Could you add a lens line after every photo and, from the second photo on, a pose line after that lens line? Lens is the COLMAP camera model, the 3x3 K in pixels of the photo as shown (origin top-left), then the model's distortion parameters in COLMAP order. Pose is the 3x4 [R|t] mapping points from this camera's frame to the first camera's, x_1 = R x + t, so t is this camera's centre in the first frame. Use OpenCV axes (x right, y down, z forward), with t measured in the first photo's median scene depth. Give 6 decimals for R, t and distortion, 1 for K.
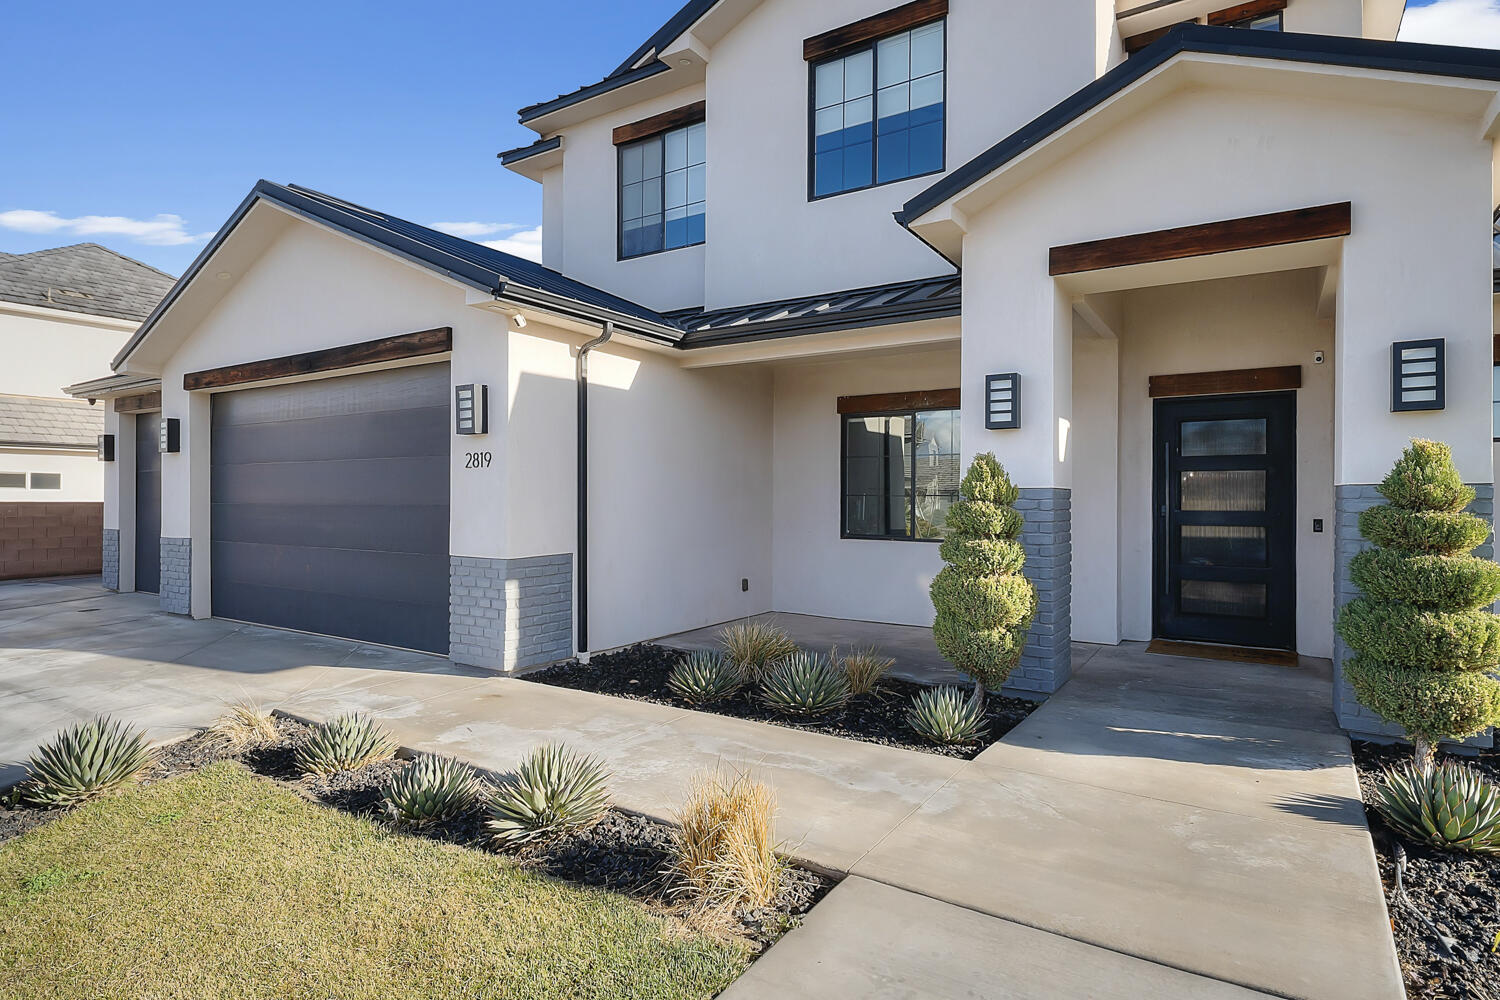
lens RADIAL K [[804.5, 0, 742.7], [0, 804.5, 495.6], [0, 0, 1]] dist [0.024470, -0.019388]
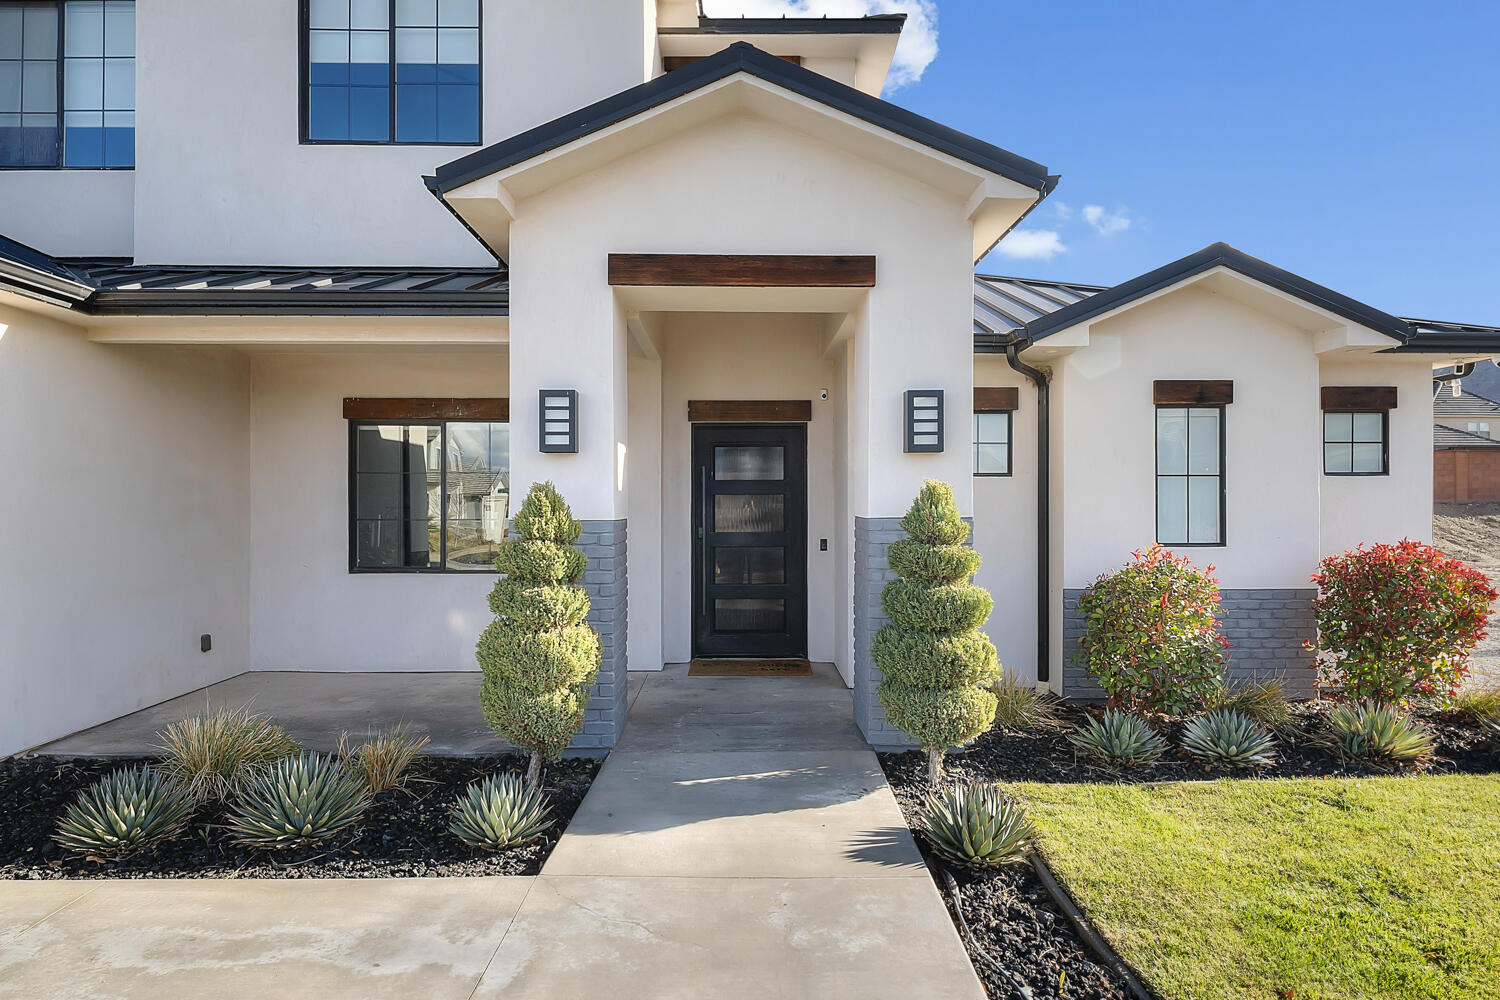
lens RADIAL K [[802.7, 0, 749.8], [0, 802.7, 503.2], [0, 0, 1]] dist [0.019861, -0.016503]
pose [[0.831422, -0.005424, 0.555614, 0.009863], [0.002625, 0.999980, 0.005834, -0.028802], [-0.555635, -0.003392, 0.831420, 0.143904]]
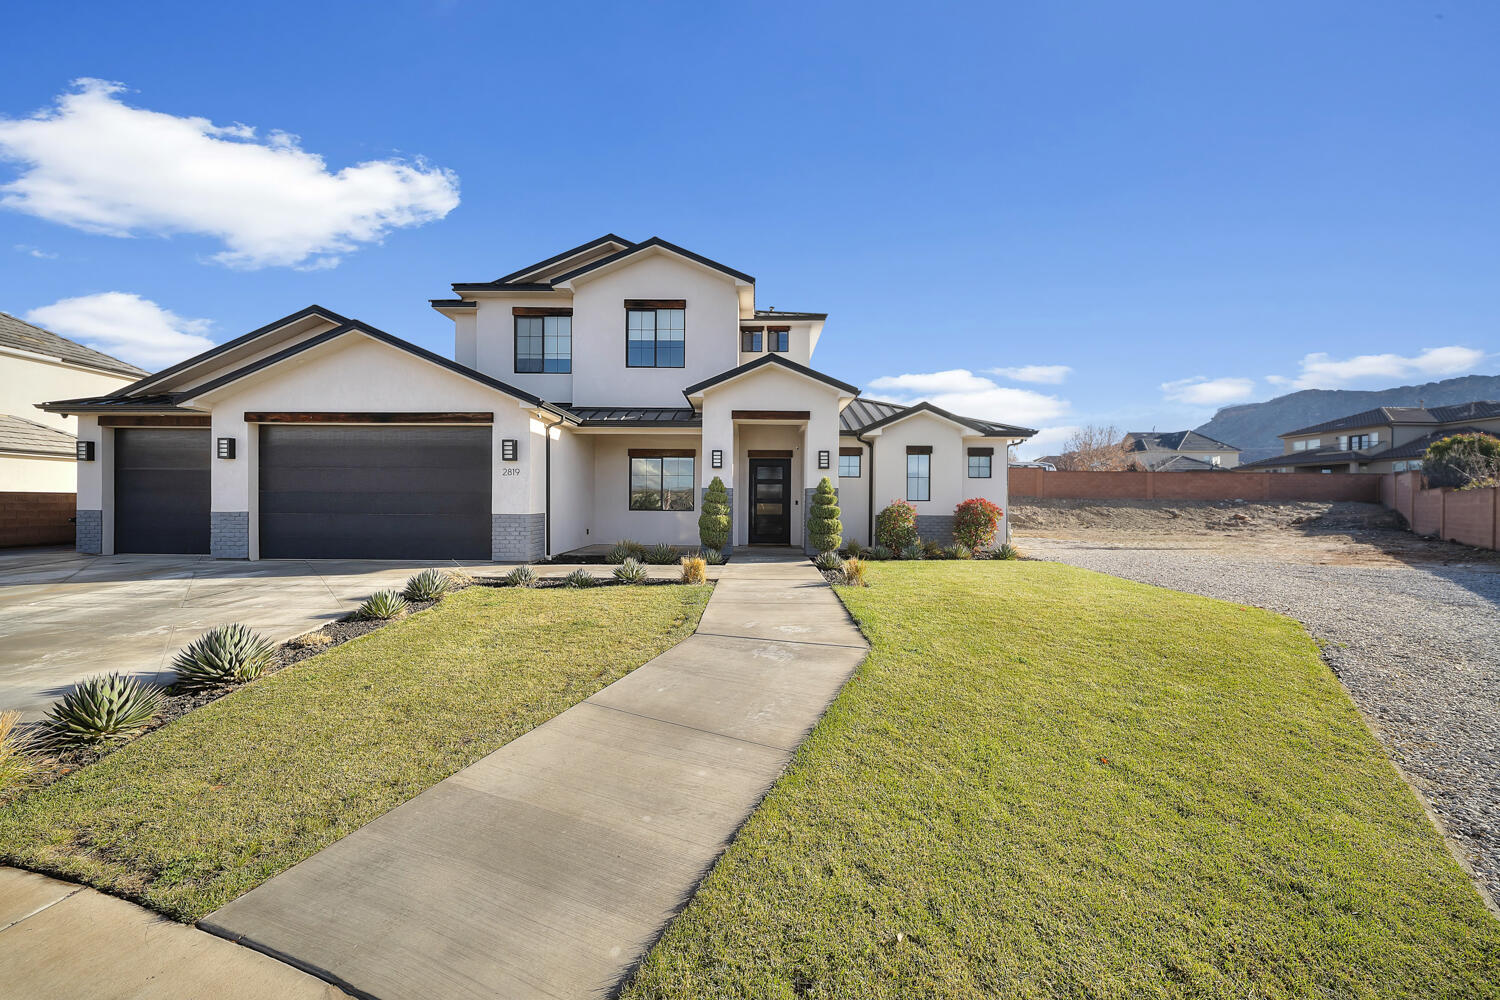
lens RADIAL K [[526.2, 0, 744.5], [0, 526.2, 503.9], [0, 0, 1]] dist [0.007984, -0.006648]
pose [[0.847371, 0.002269, 0.530996, -0.549971], [-0.006510, 0.999960, 0.006114, 0.032692], [-0.530961, -0.008638, 0.847352, -0.621793]]
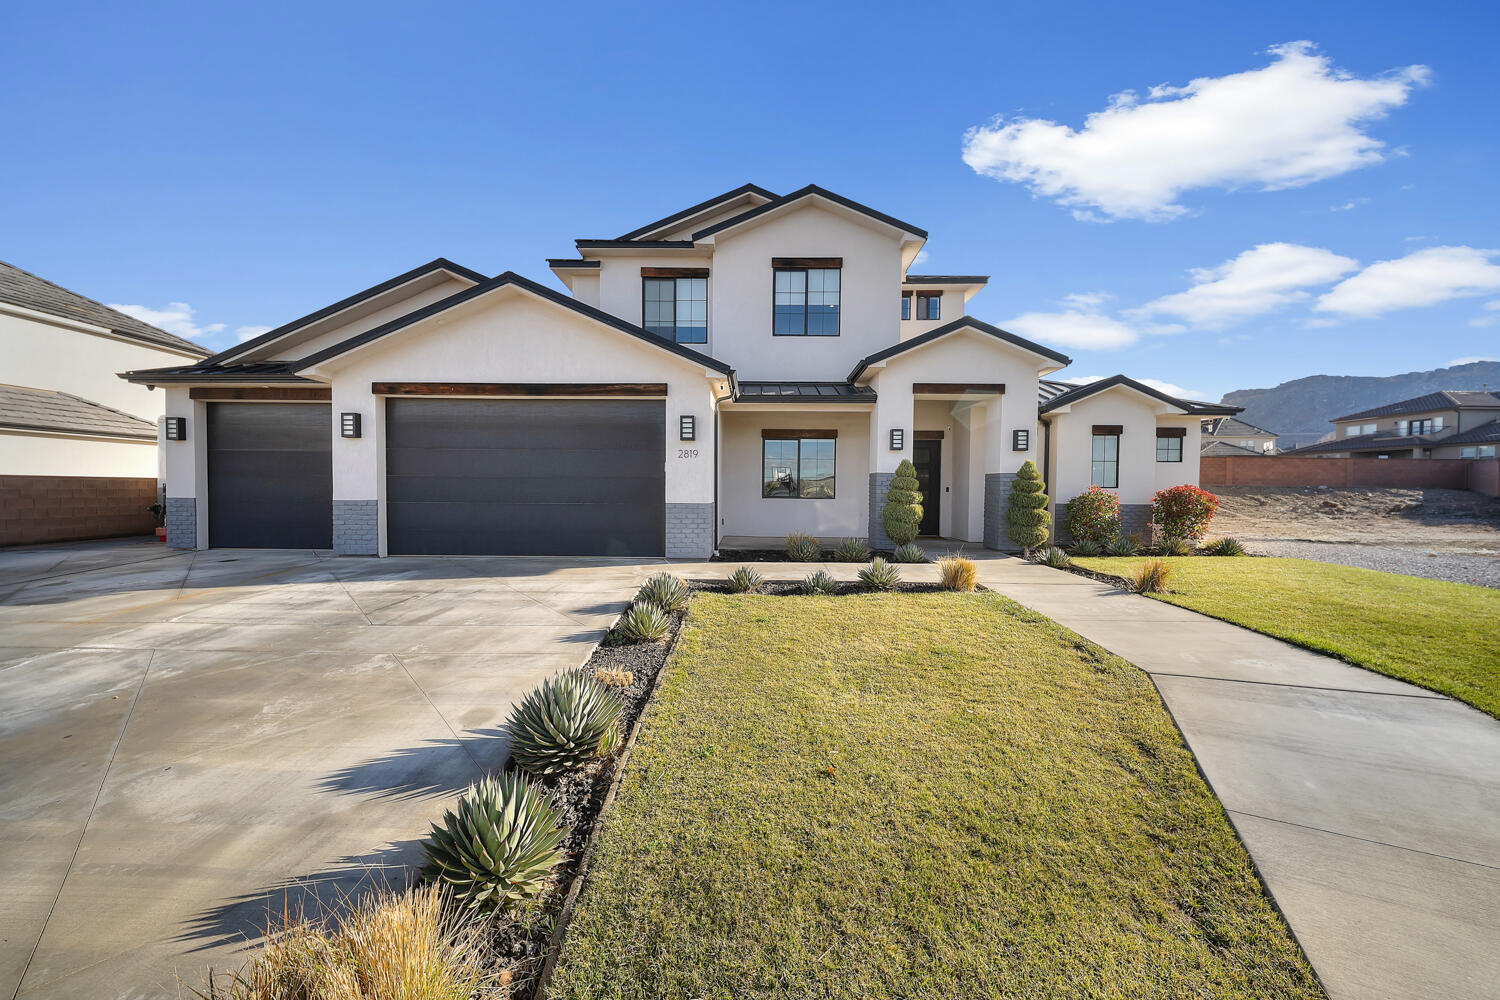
lens RADIAL K [[525.2, 0, 747.2], [0, 525.2, 499.7], [0, 0, 1]] dist [0.008329, -0.007022]
pose [[0.847620, -0.007129, 0.530556, -0.865431], [-0.007283, 0.999659, 0.025068, 0.033861], [-0.530554, -0.025112, 0.847279, -0.161461]]
